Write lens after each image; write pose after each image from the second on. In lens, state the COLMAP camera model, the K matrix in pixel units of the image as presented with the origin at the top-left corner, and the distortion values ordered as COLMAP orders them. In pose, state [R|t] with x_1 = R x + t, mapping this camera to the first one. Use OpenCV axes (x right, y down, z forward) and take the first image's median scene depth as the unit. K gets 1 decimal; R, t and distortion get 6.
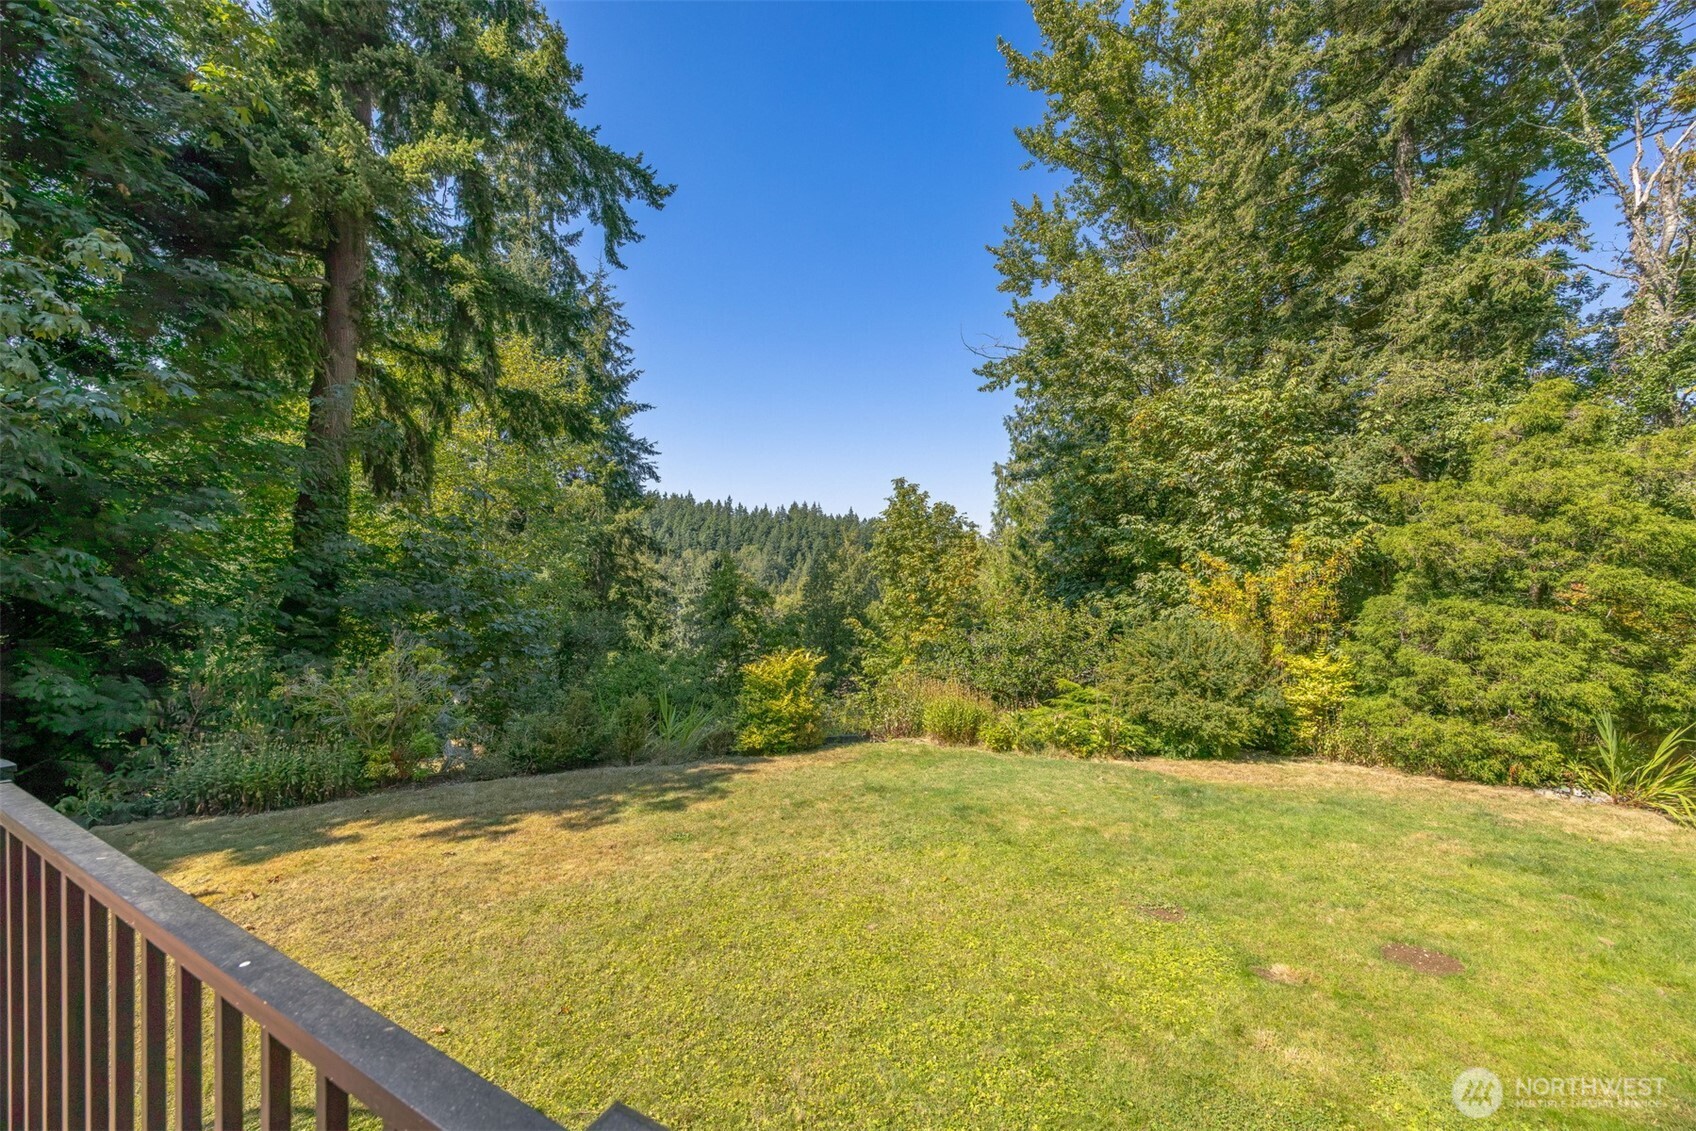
lens RADIAL K [[611.8, 0, 838.2], [0, 611.8, 565.4], [0, 0, 1]] dist [-0.007205, -0.000386]
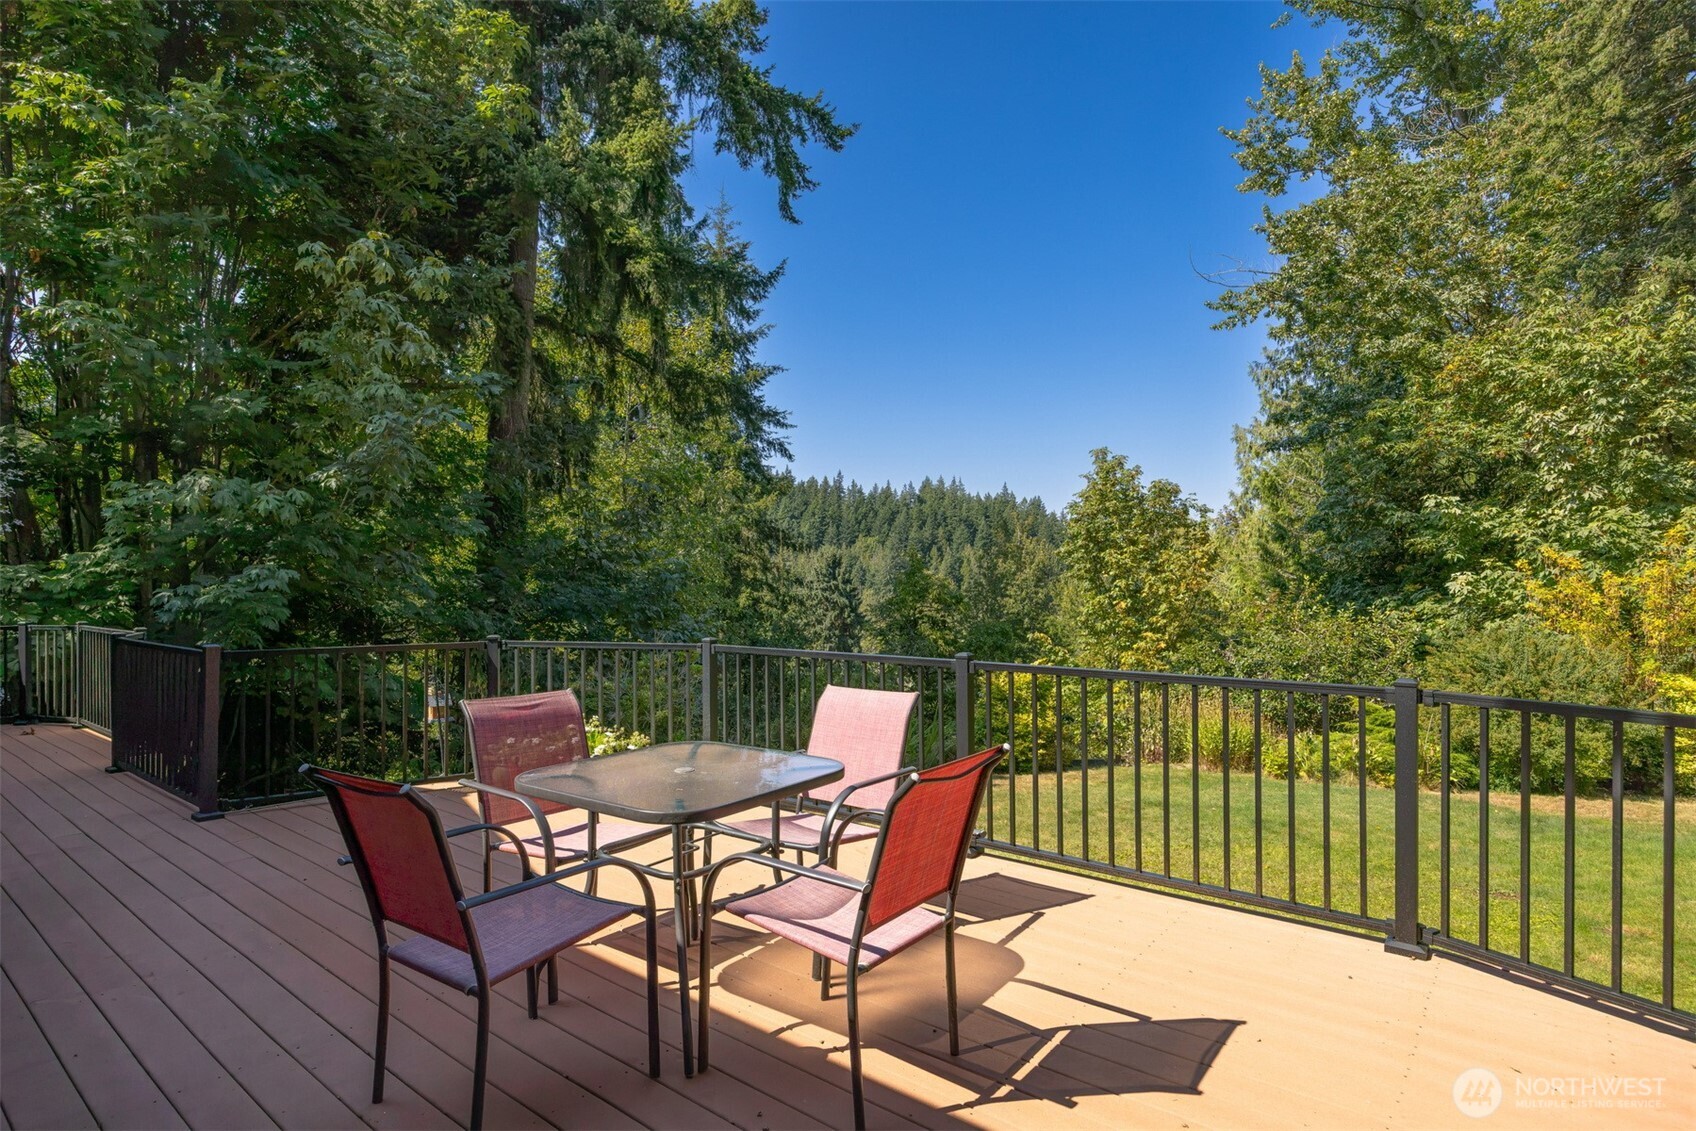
lens RADIAL K [[827.0, 0, 848.7], [0, 827.0, 568.5], [0, 0, 1]] dist [-0.007728, -0.003078]
pose [[0.986047, -0.003829, -0.166424, -0.086221], [0.004758, 0.999975, 0.005187, -0.001580], [0.166400, -0.005907, 0.986041, -0.147680]]
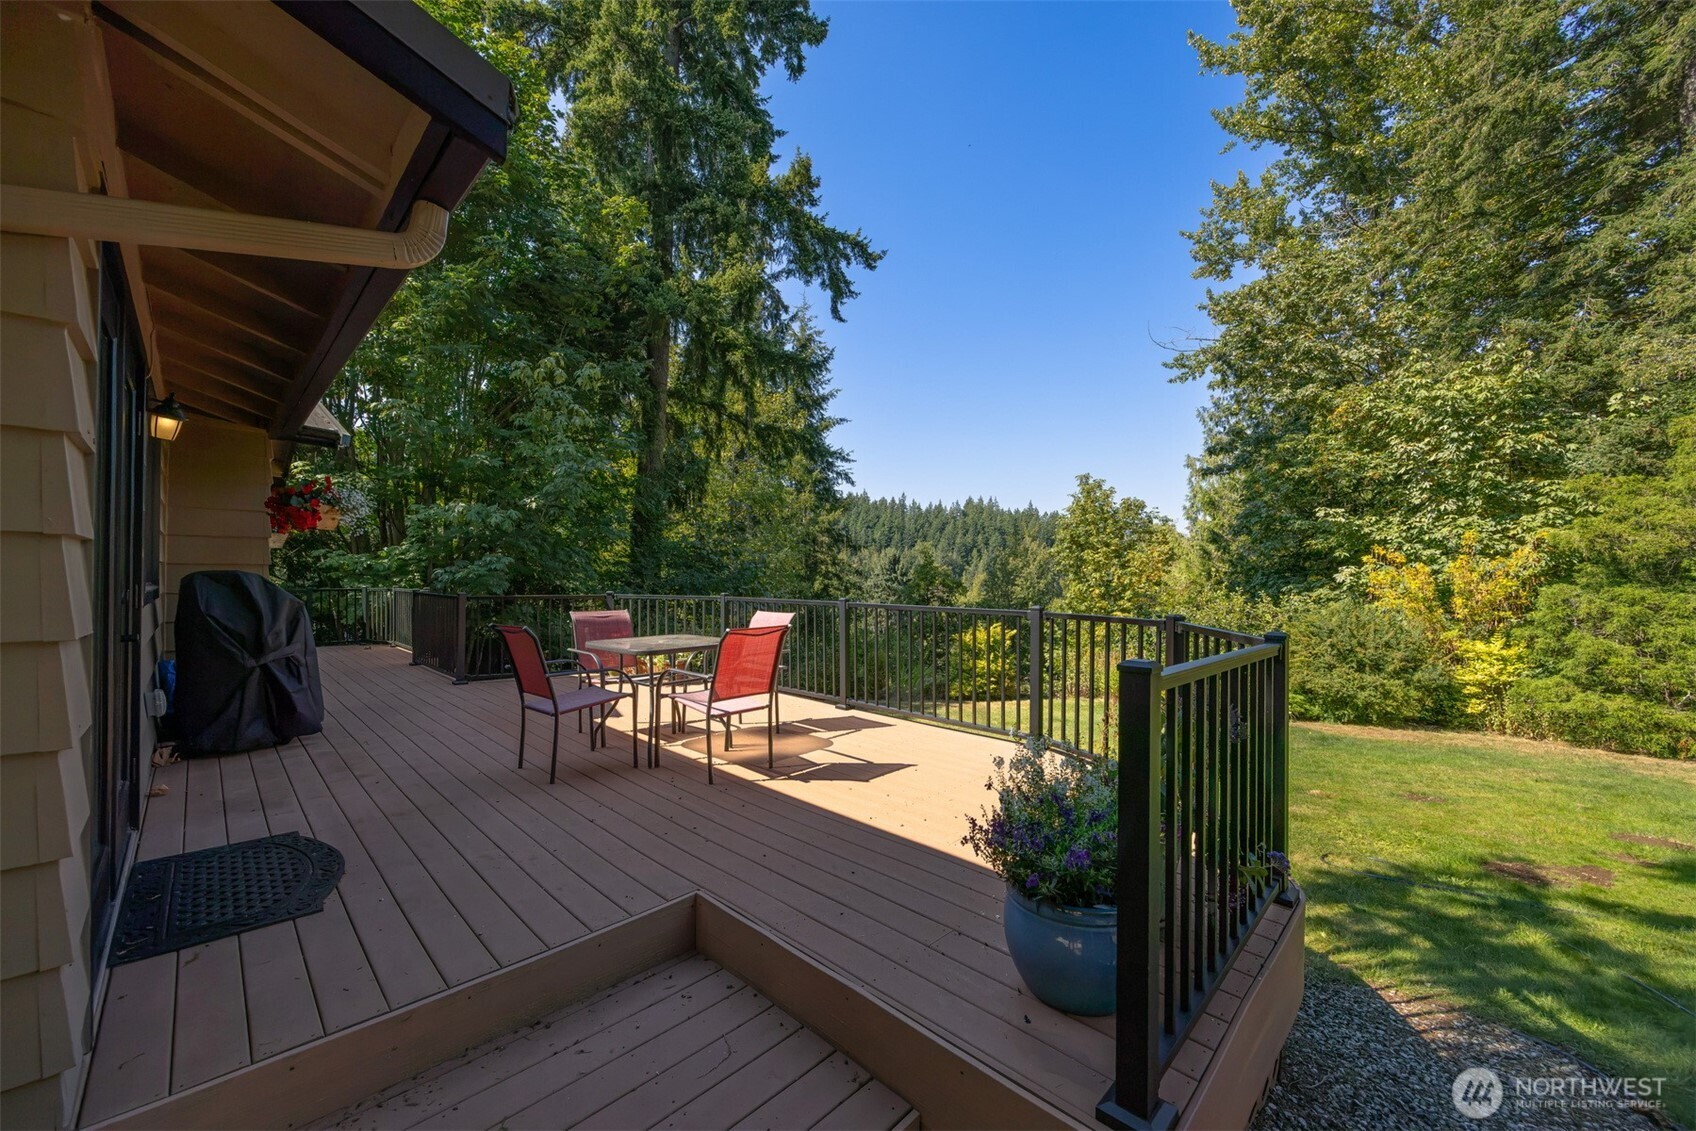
lens RADIAL K [[611.8, 0, 836.4], [0, 611.8, 568.1], [0, 0, 1]] dist [-0.007205, -0.000386]
pose [[0.959335, 0.001712, -0.282266, -0.015200], [0.001004, 0.999955, 0.009475, 0.005203], [0.282269, -0.009373, 0.959289, -0.207273]]
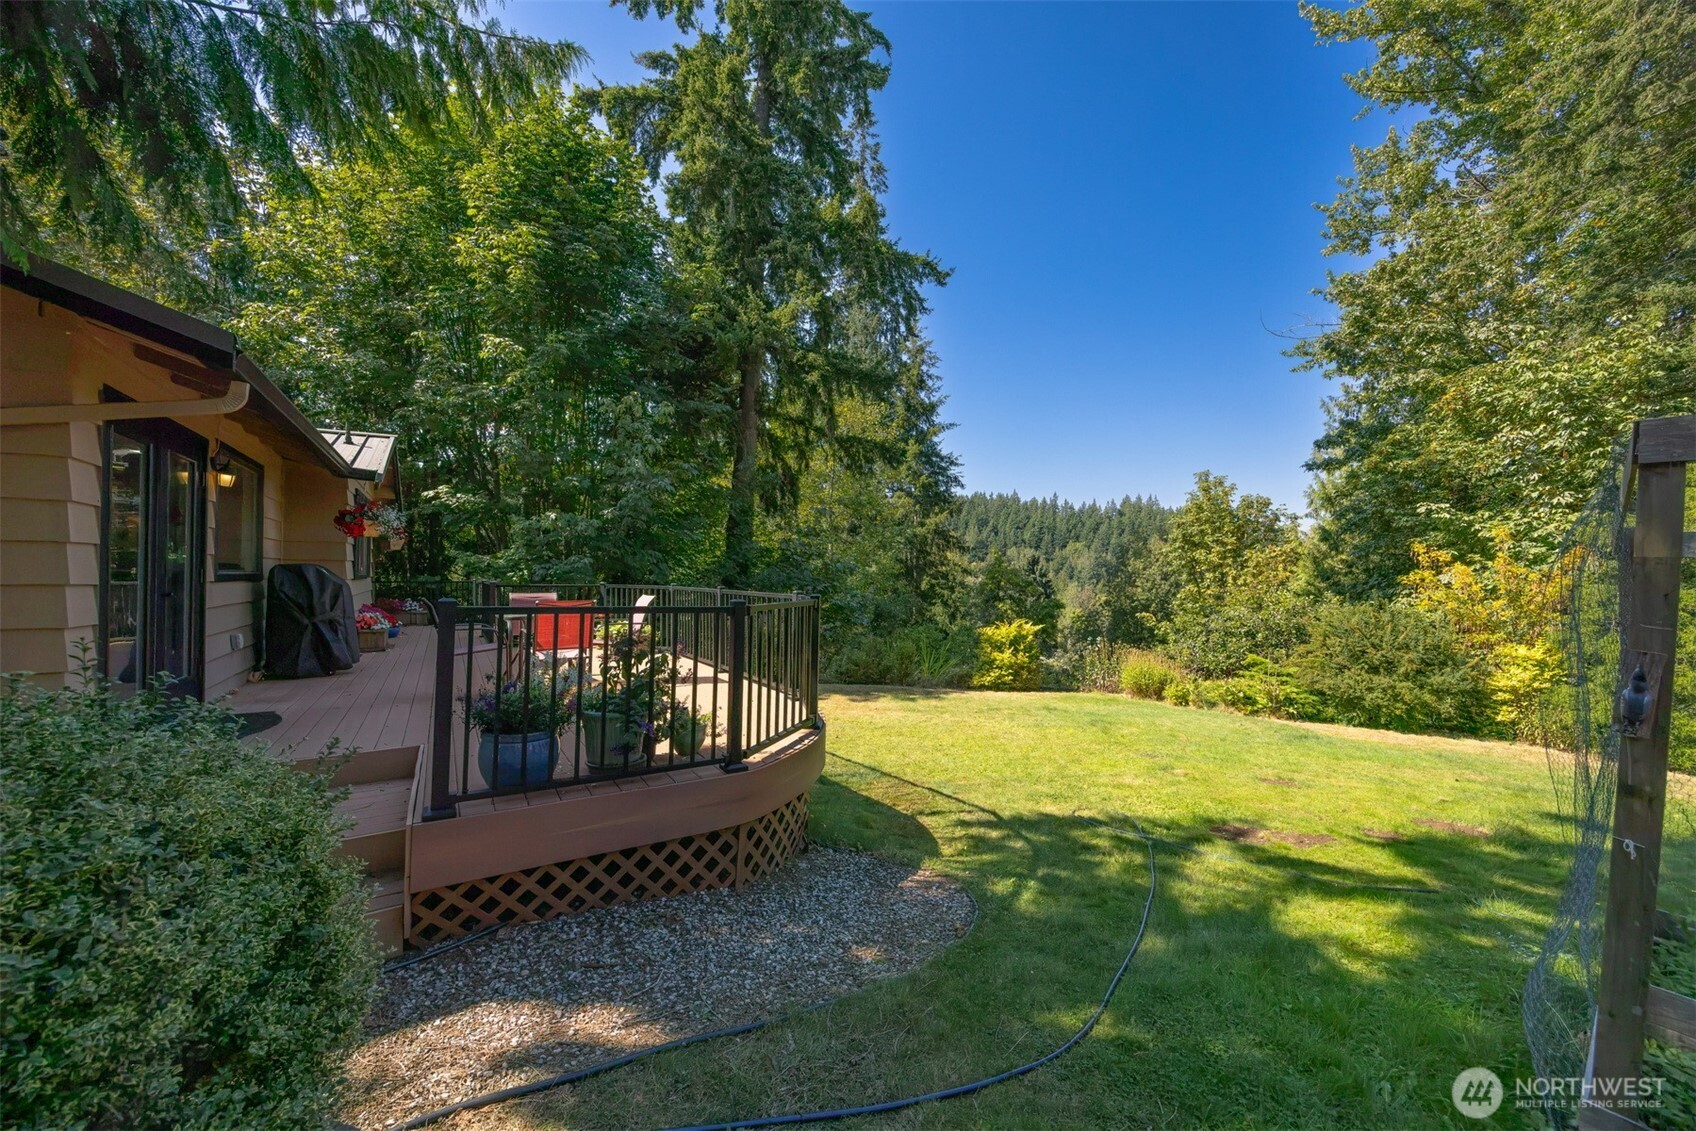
lens RADIAL K [[611.8, 0, 872.2], [0, 611.8, 555.8], [0, 0, 1]] dist [-0.007205, -0.000386]
pose [[0.892428, -0.007616, -0.451125, 0.153166], [0.001732, 0.999908, -0.013455, 0.007752], [0.451186, 0.011226, 0.892359, -0.224372]]
